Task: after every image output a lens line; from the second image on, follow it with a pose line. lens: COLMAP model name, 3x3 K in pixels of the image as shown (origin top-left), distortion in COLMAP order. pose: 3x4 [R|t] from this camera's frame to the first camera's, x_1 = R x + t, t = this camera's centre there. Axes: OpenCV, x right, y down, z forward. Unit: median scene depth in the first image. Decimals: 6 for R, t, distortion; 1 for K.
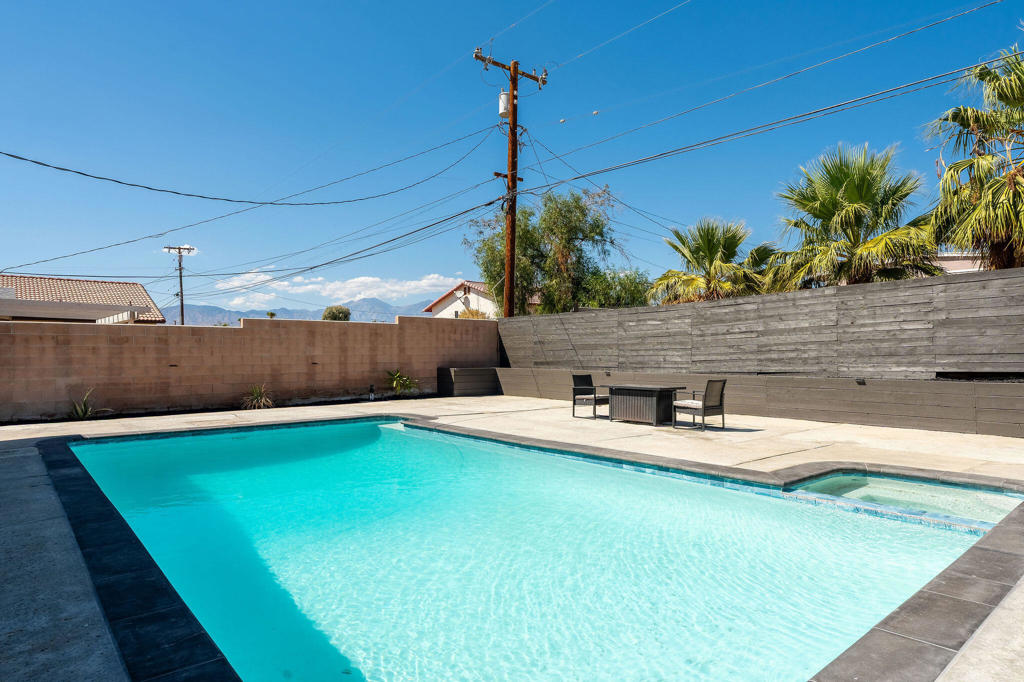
lens RADIAL K [[605.4, 0, 509.4], [0, 605.4, 339.5], [0, 0, 1]] dist [0.002274, -0.002968]
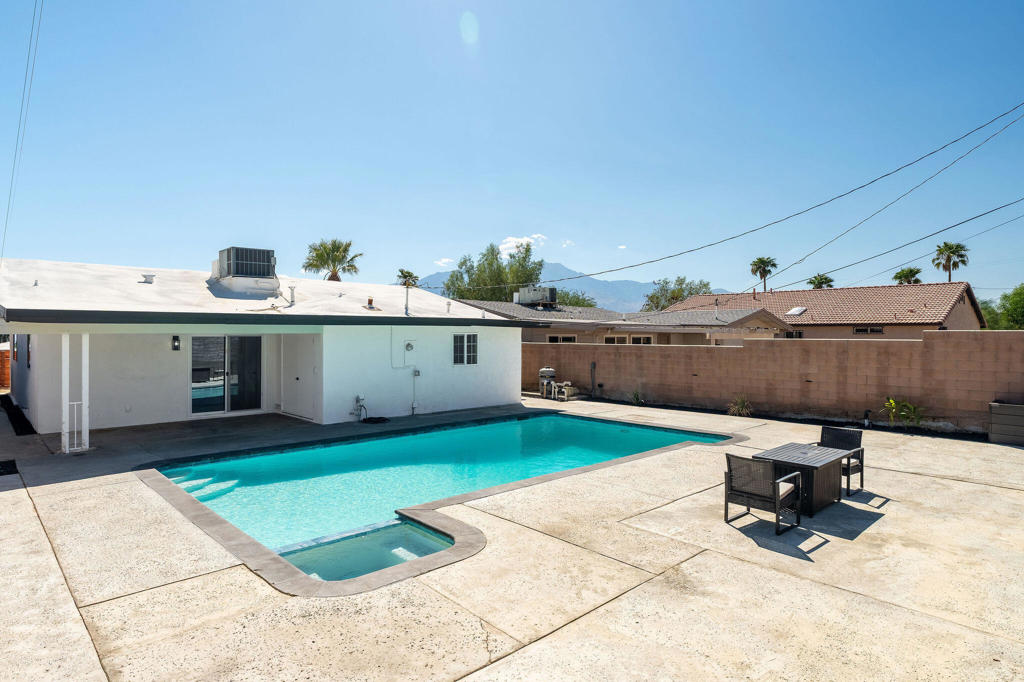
lens RADIAL K [[574.4, 0, 507.6], [0, 574.4, 333.5], [0, 0, 1]] dist [-0.003815, 0.003327]
pose [[0.046015, 0.001018, -0.998940, 0.647625], [0.020526, 0.999787, 0.001964, -0.055395], [0.998730, -0.020594, 0.045984, 0.453759]]
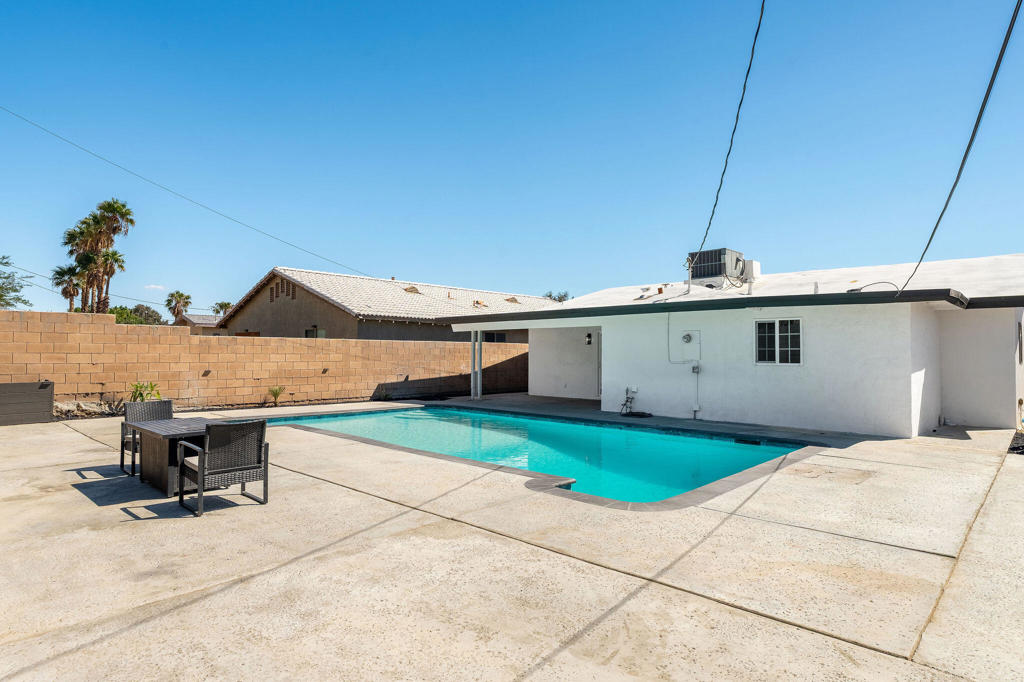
lens RADIAL K [[574.4, 0, 511.0], [0, 574.4, 342.7], [0, 0, 1]] dist [-0.003815, 0.003327]
pose [[-0.993802, -0.007477, -0.110909, -0.028529], [-0.002982, 0.999170, -0.040635, 0.011109], [0.111121, -0.040052, -0.992999, 1.173453]]
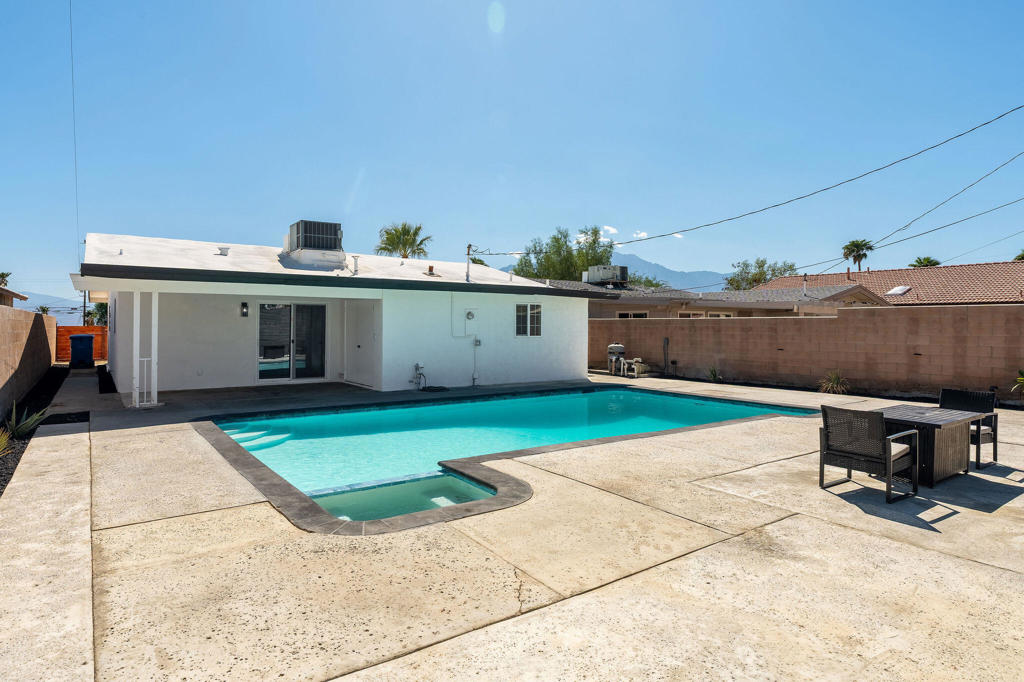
lens RADIAL K [[574.9, 0, 502.3], [0, 574.9, 319.8], [0, 0, 1]] dist [-0.004187, 0.002983]
pose [[-0.088265, -0.009579, -0.996051, 0.602083], [0.016742, 0.999798, -0.011098, -0.013065], [0.995956, -0.017655, -0.088087, 0.468590]]
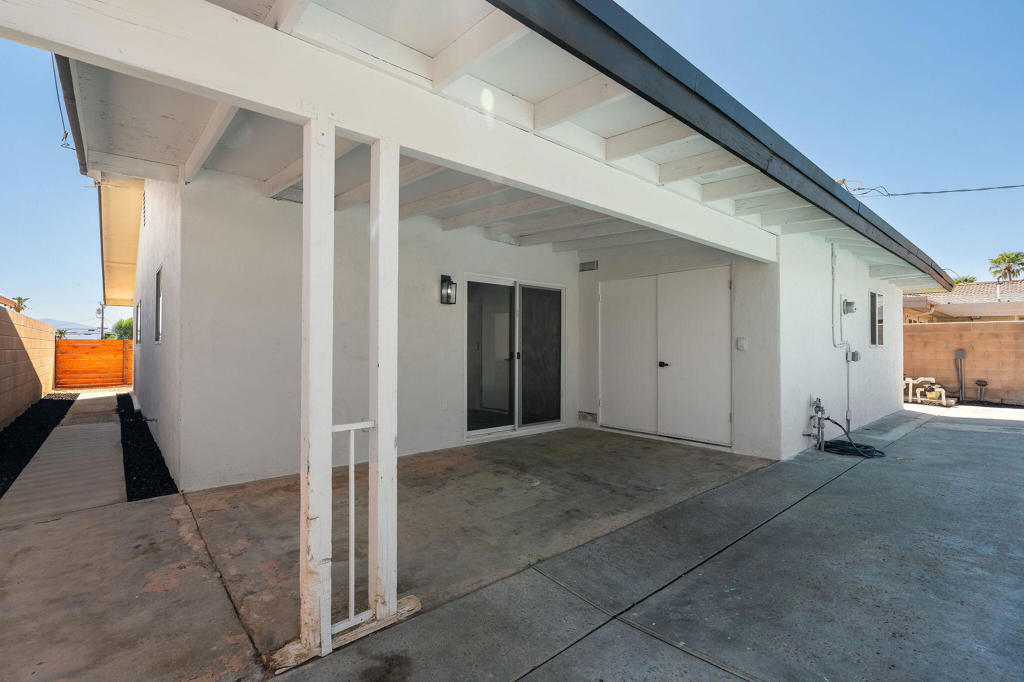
lens RADIAL K [[459.7, 0, 507.3], [0, 459.7, 339.8], [0, 0, 1]] dist [-0.002923, 0.000462]
pose [[0.004234, -0.014794, -0.999882, 0.042174], [0.021405, 0.999663, -0.014700, -0.000725], [0.999762, -0.021340, 0.004549, -0.009344]]
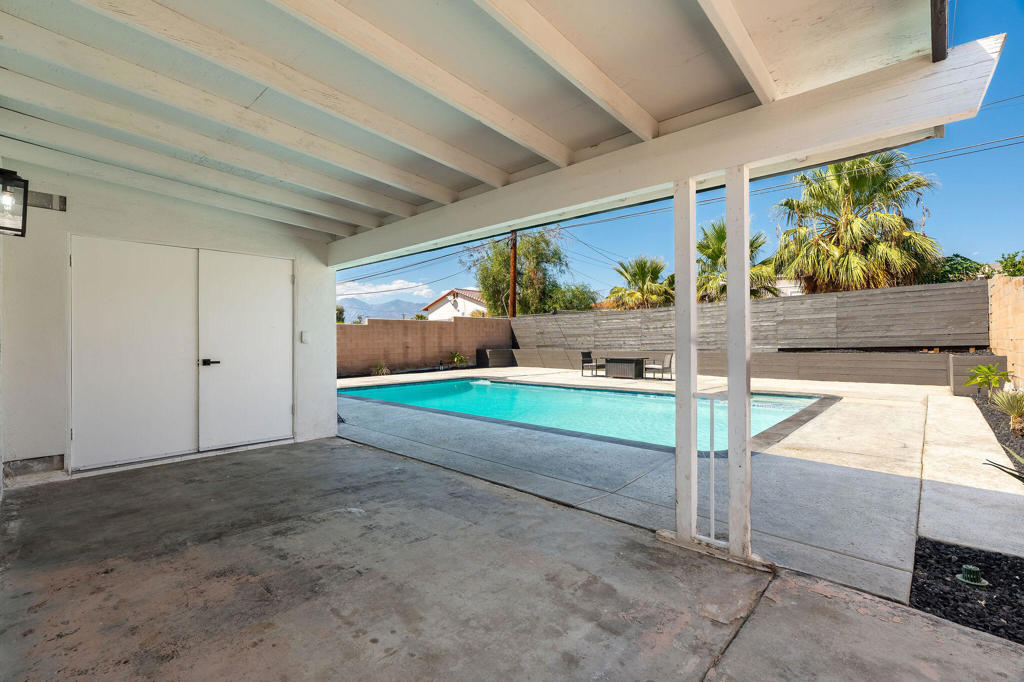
lens RADIAL K [[459.7, 0, 512.4], [0, 459.7, 339.6], [0, 0, 1]] dist [-0.002923, 0.000462]
pose [[0.993704, -0.005873, 0.111886, -0.188872], [0.003533, 0.999771, 0.021103, -0.004173], [-0.111984, -0.020575, 0.993497, -0.222046]]
